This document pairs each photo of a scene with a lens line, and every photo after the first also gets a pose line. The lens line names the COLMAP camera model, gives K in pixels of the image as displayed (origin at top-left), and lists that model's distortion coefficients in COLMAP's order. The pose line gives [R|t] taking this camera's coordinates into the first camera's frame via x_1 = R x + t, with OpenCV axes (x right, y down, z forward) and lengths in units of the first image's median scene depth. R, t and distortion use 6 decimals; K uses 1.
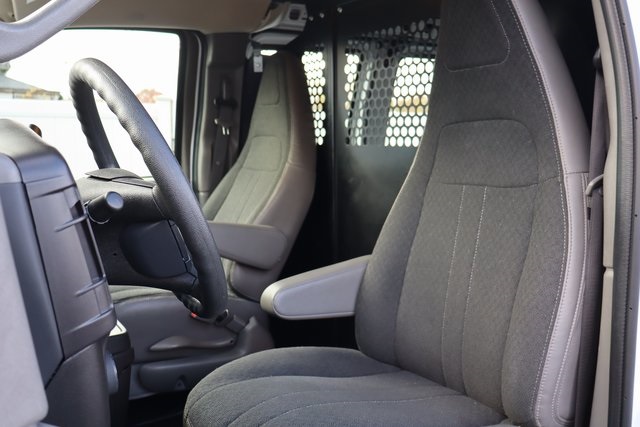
lens RADIAL K [[616.2, 0, 320.0], [0, 616.2, 213.5], [0, 0, 1]] dist [0.007345, -0.000336]
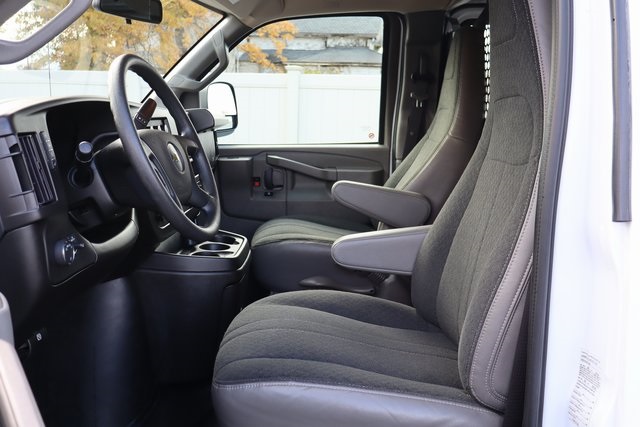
lens RADIAL K [[616.2, 0, 320.0], [0, 616.2, 213.5], [0, 0, 1]] dist [0.007345, -0.000336]
pose [[0.836189, 0.109150, -0.537470, 0.318021], [-0.084829, 0.993942, 0.069874, -0.004251], [0.541841, -0.012835, 0.840383, -0.002665]]
